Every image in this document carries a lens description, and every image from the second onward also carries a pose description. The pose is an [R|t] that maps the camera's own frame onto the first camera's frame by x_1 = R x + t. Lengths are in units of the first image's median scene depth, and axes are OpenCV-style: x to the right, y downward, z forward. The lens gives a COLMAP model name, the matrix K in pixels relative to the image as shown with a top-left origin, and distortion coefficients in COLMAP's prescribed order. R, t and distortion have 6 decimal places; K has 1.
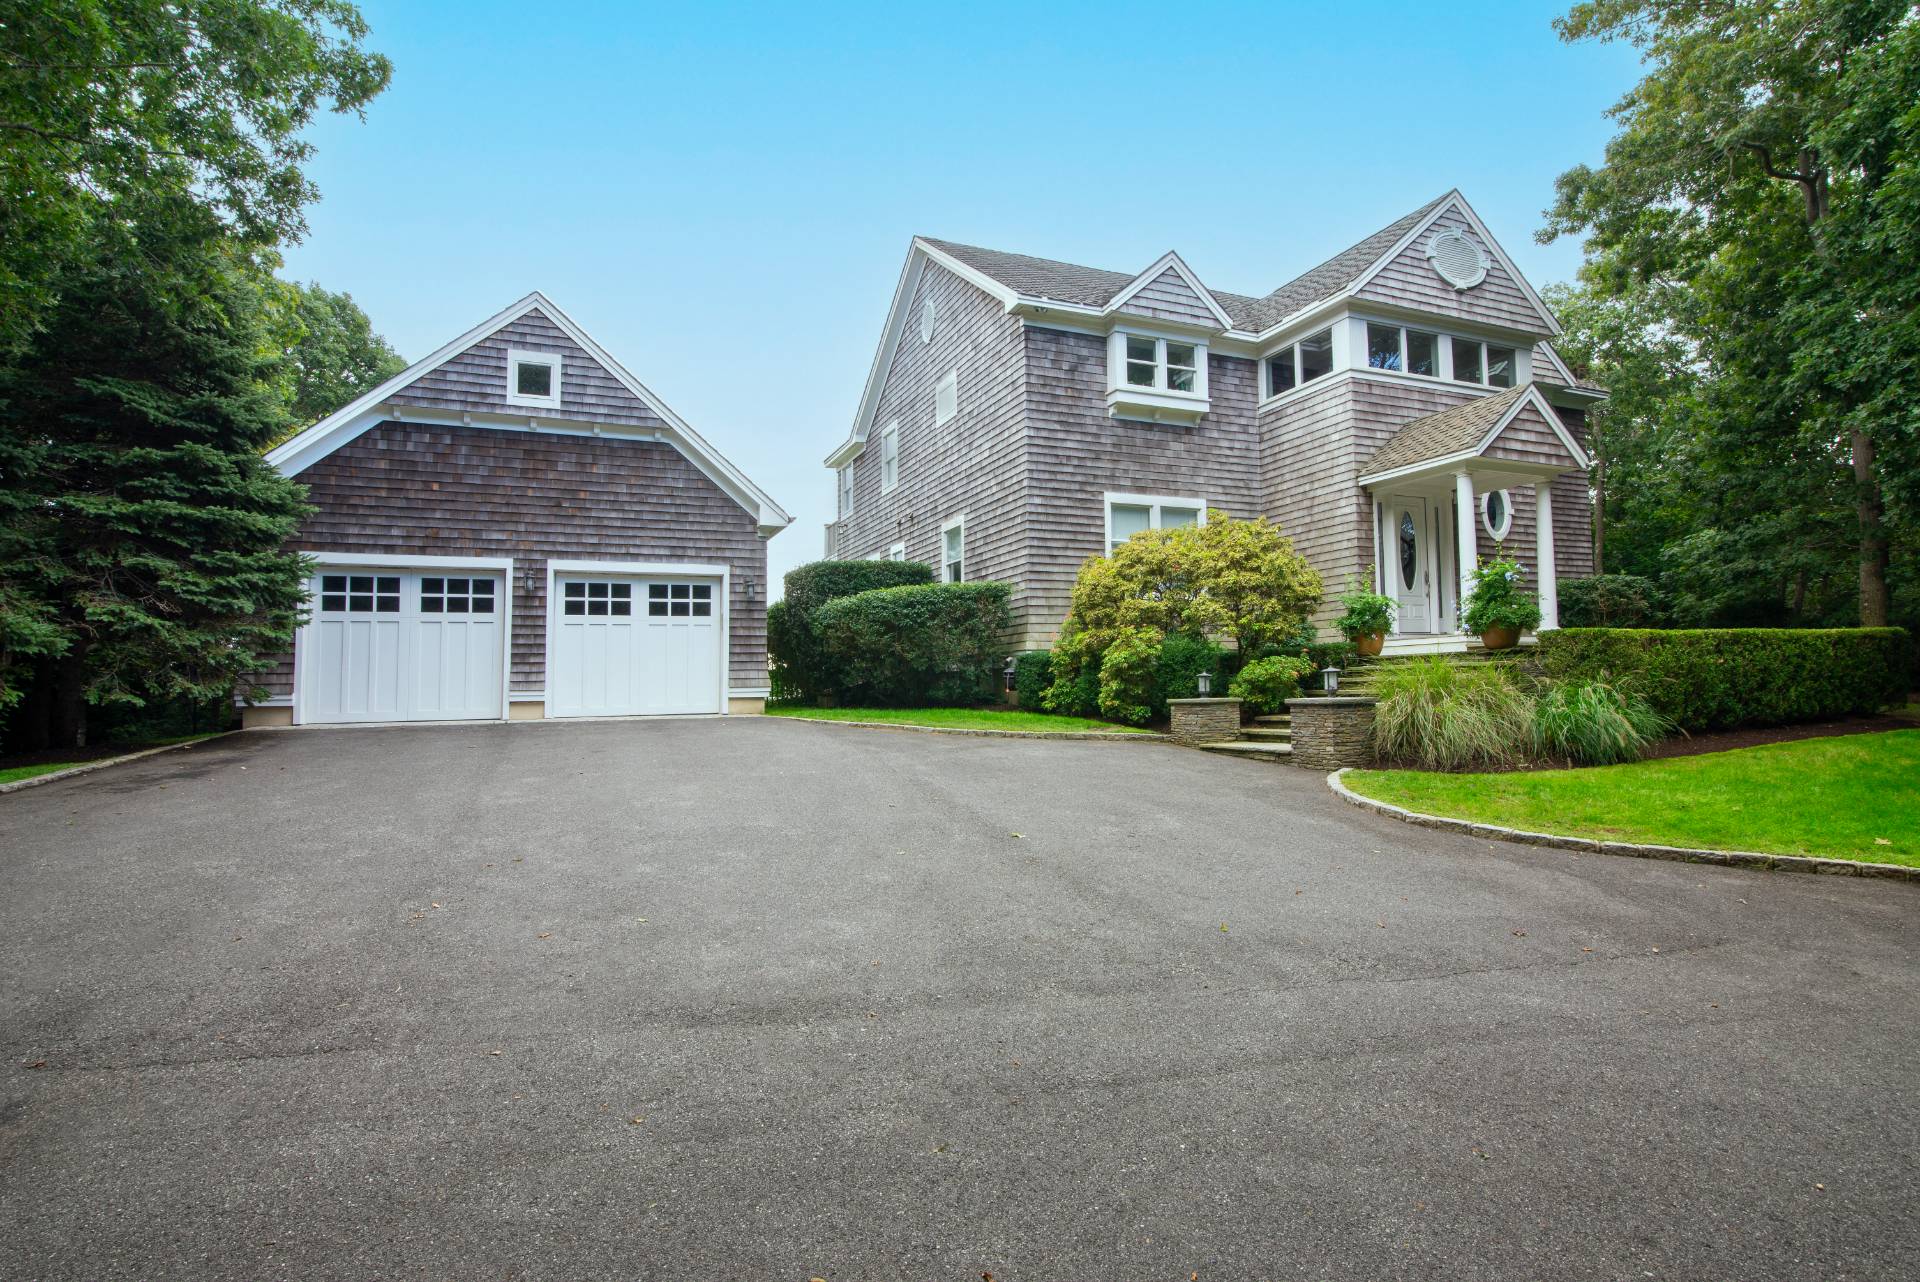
lens RADIAL K [[884.1, 0, 960.0], [0, 884.1, 641.0], [0, 0, 1]] dist [-0.001963, -0.000299]
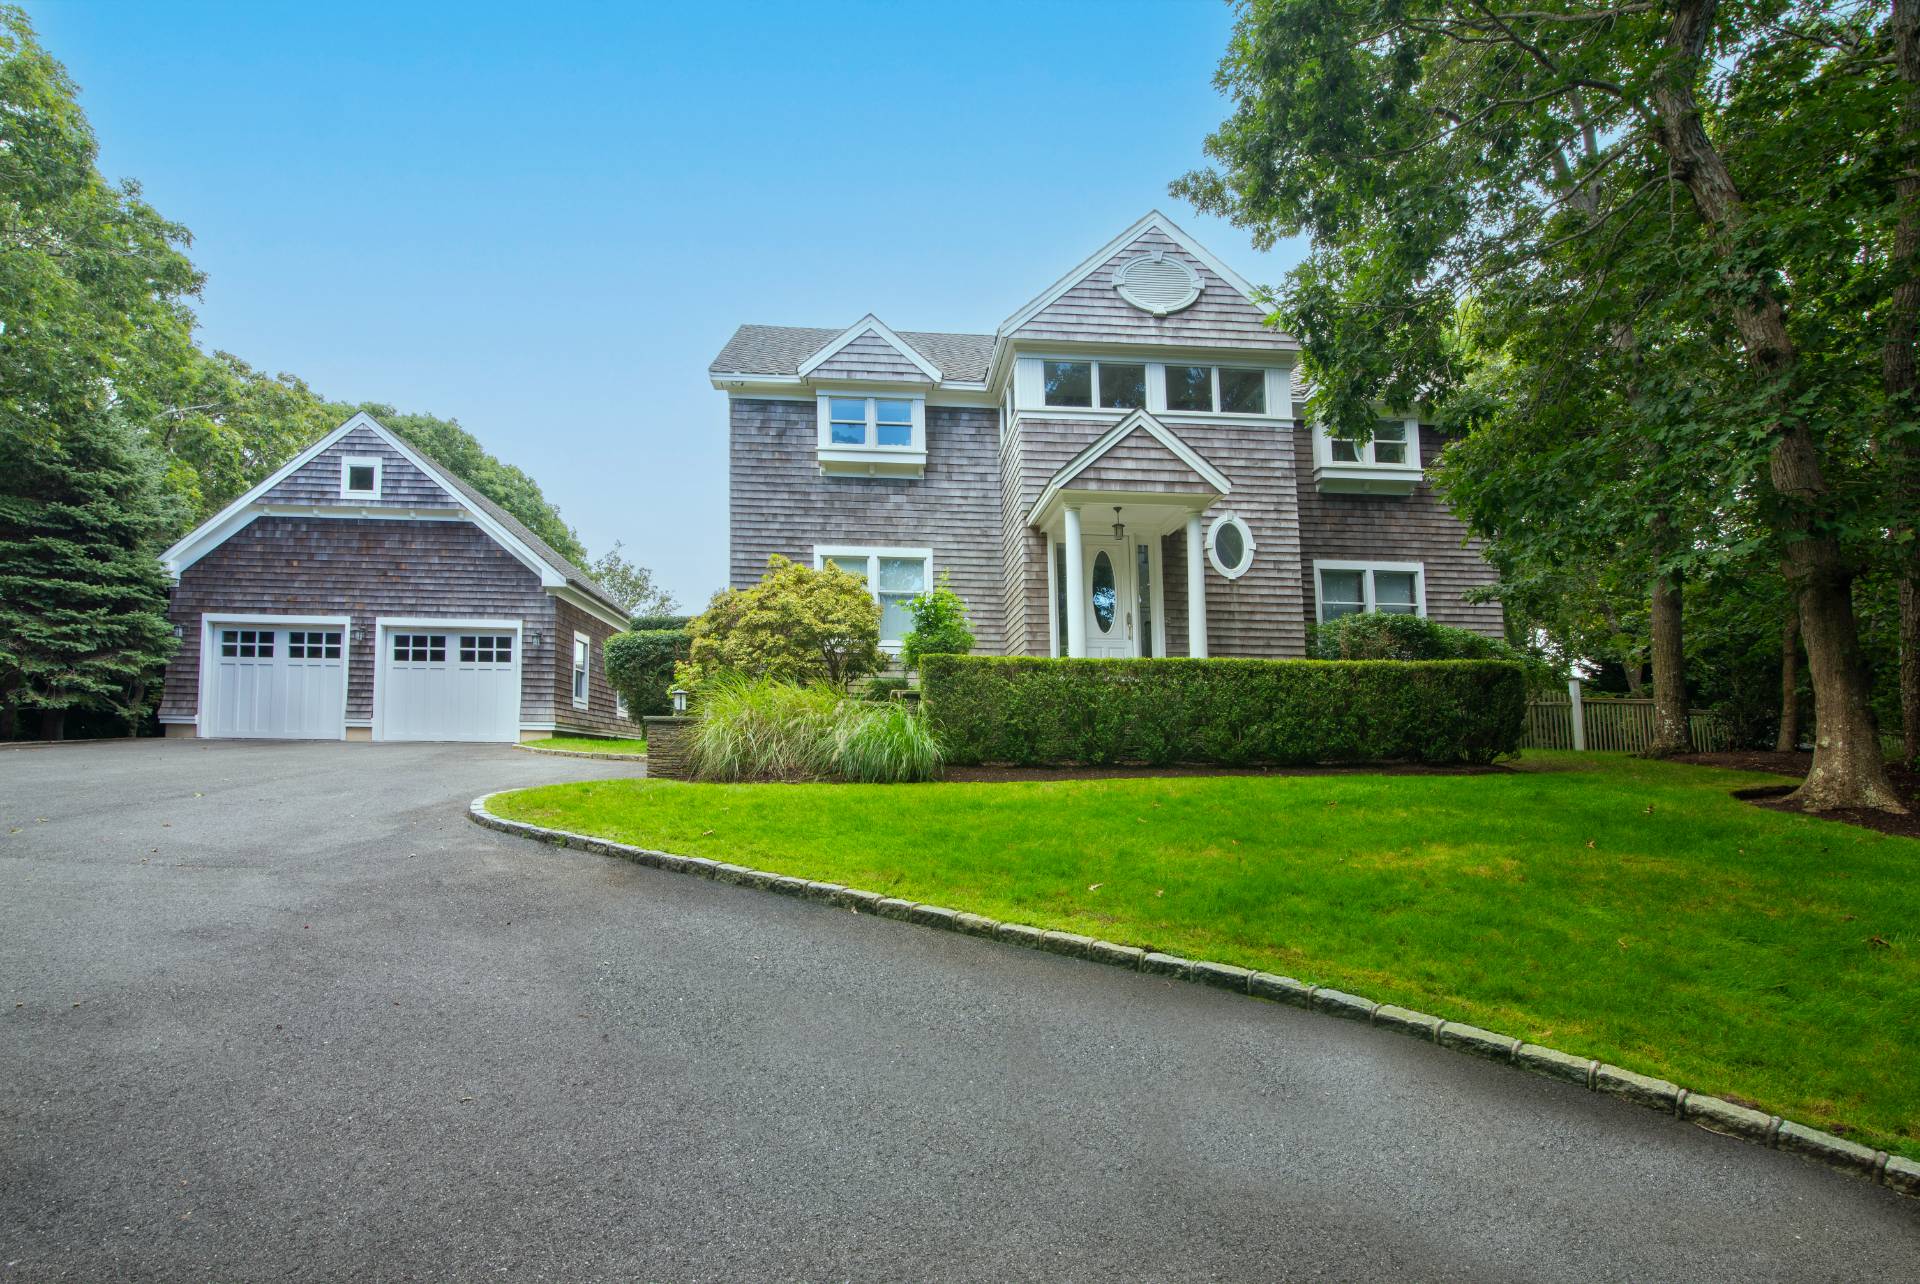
lens RADIAL K [[882.7, 0, 959.9], [0, 882.7, 706.0], [0, 0, 1]] dist [0.000286, -0.000120]
pose [[0.950846, 0.009742, -0.309510, 0.690812], [-0.013433, 0.999862, -0.009798, 0.035759], [0.309372, 0.013474, 0.950846, 0.039695]]
